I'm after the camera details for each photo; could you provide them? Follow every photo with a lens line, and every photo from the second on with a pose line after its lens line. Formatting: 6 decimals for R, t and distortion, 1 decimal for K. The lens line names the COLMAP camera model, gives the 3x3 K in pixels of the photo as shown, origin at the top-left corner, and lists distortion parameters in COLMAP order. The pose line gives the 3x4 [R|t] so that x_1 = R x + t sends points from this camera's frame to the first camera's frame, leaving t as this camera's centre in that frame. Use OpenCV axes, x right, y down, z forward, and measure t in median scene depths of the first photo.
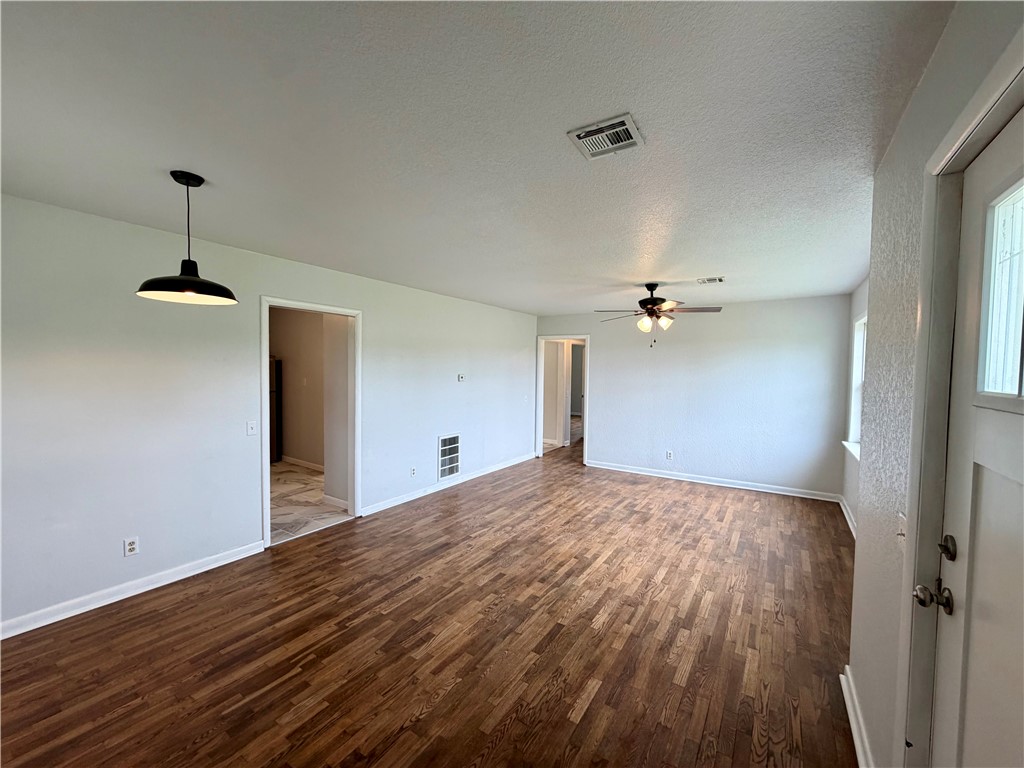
lens RADIAL K [[406.3, 0, 512.3], [0, 406.3, 381.6], [0, 0, 1]] dist [-0.003915, -0.000454]
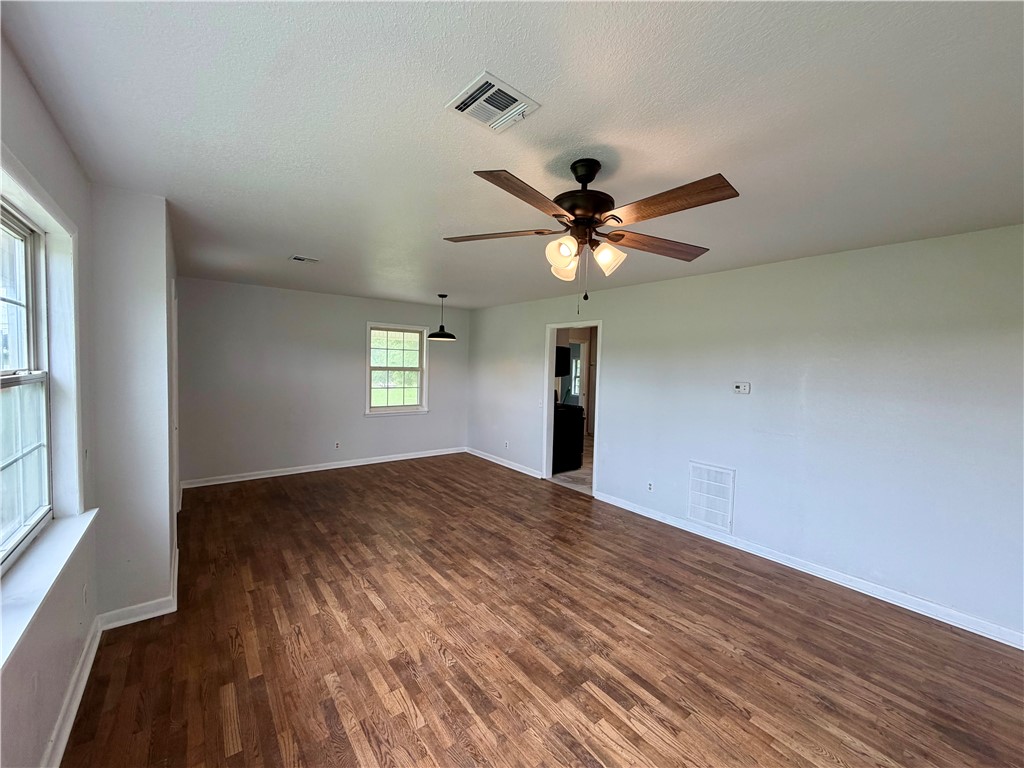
lens RADIAL K [[406.3, 0, 514.0], [0, 406.3, 382.6], [0, 0, 1]] dist [-0.003915, -0.000454]
pose [[-0.306708, 0.018240, -0.951629, 1.008042], [-0.067047, 0.996919, 0.040717, -0.034877], [0.949439, 0.076292, -0.304540, 1.397532]]
